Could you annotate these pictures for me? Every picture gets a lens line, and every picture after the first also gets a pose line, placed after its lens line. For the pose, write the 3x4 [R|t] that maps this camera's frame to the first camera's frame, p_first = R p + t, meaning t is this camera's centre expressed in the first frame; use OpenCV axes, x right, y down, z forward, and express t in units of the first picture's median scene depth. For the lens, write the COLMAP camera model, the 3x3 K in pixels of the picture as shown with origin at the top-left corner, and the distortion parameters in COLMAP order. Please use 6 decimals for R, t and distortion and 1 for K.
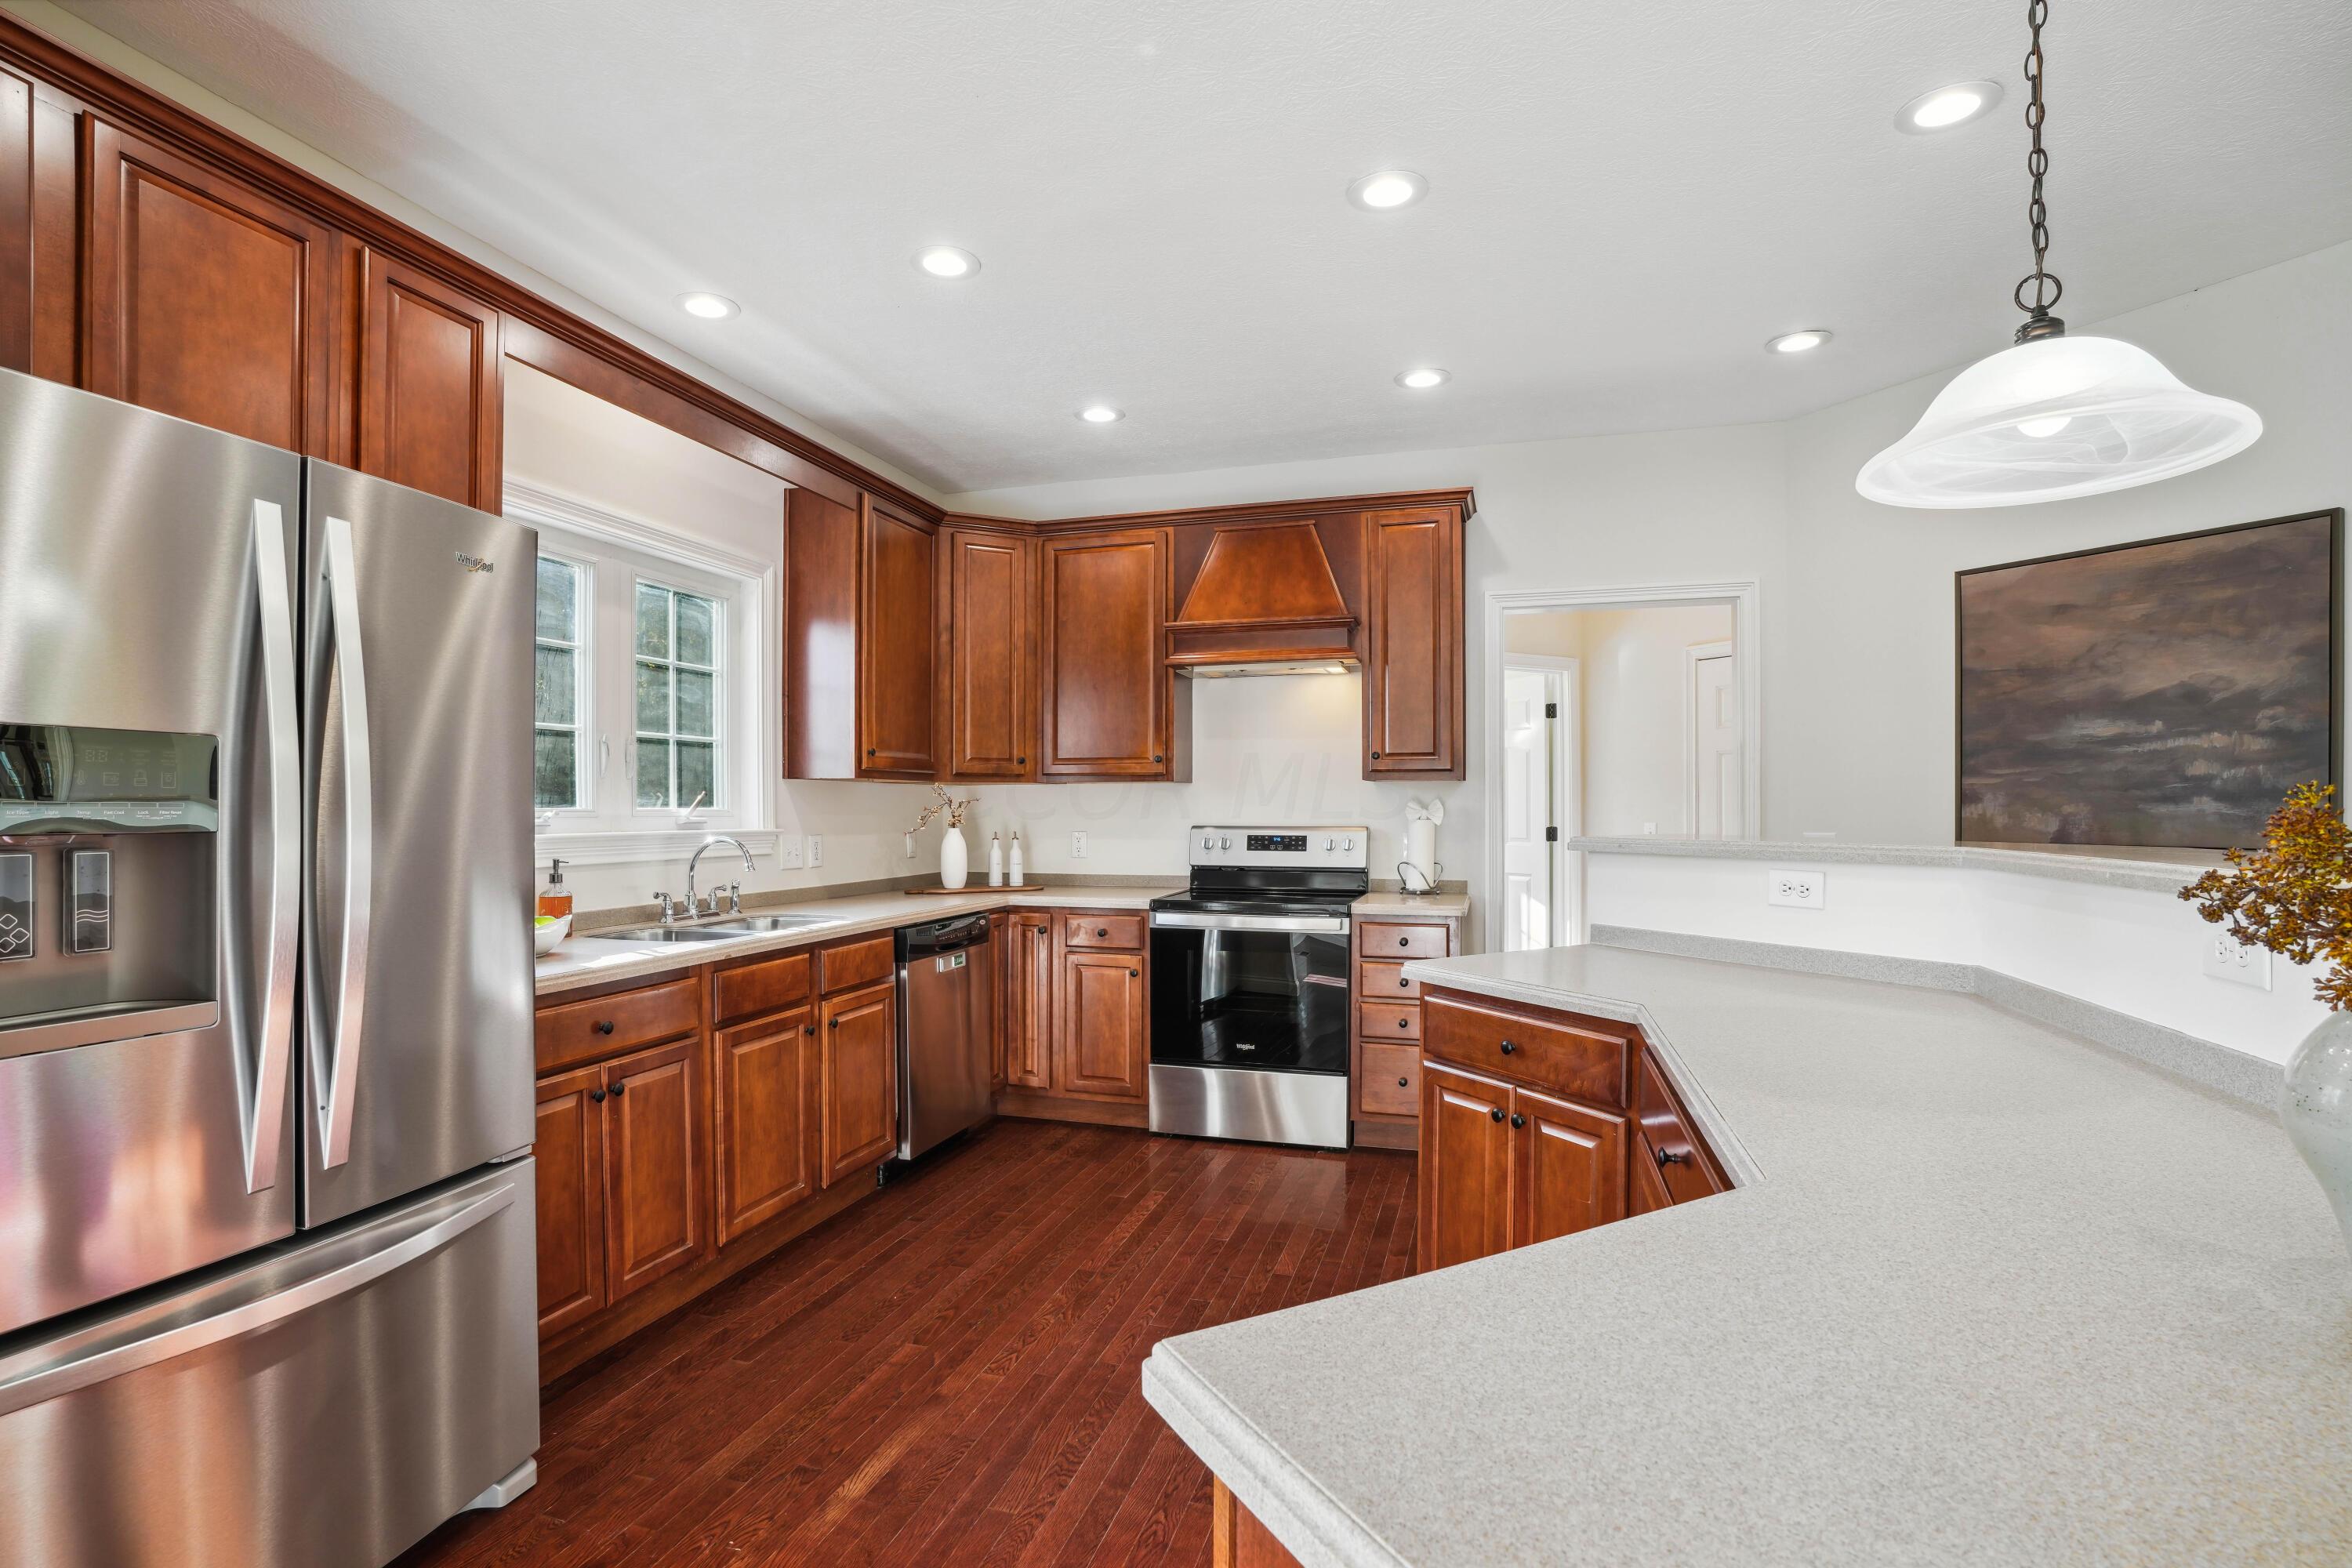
lens RADIAL K [[1090.9, 0, 1164.0], [0, 1090.9, 799.1], [0, 0, 1]] dist [-0.024186, 0.001253]
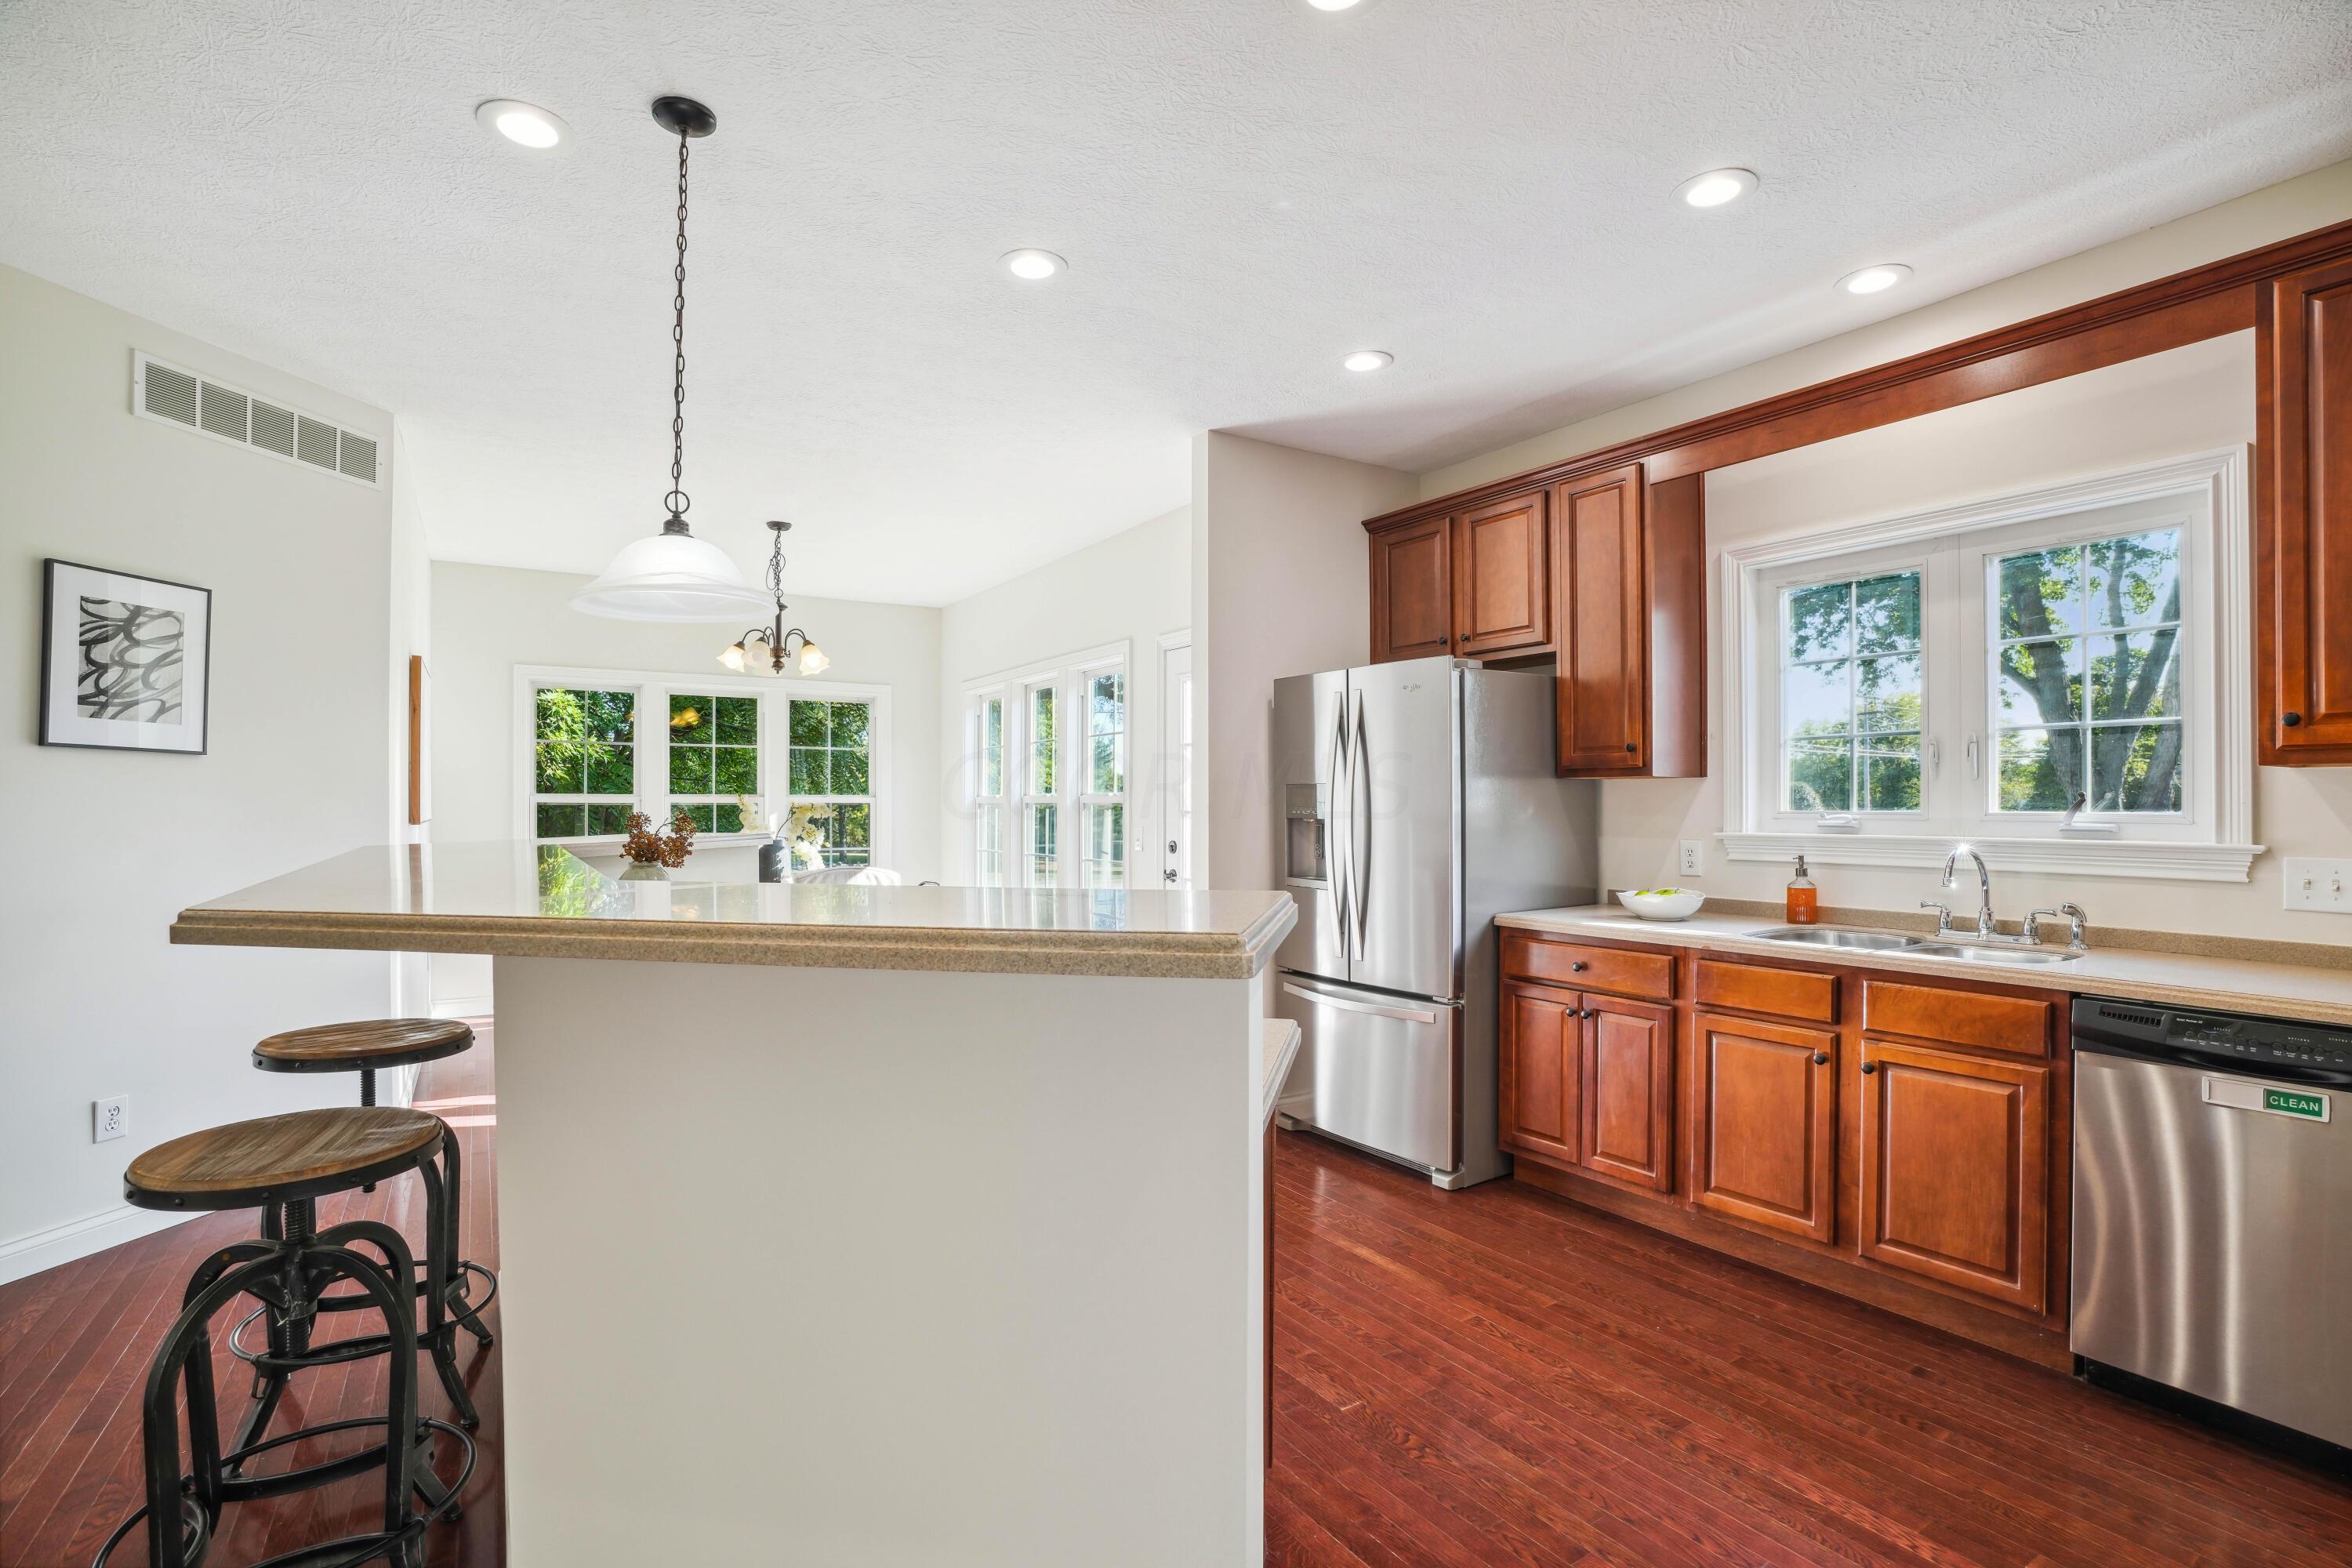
lens RADIAL K [[1090.9, 0, 1180.2], [0, 1090.9, 790.7], [0, 0, 1]] dist [-0.024186, 0.001253]
pose [[-0.623217, -0.002313, -0.782046, 0.640915], [0.006879, 0.999941, -0.008439, -0.006688], [0.782019, -0.010639, -0.623164, 1.034915]]
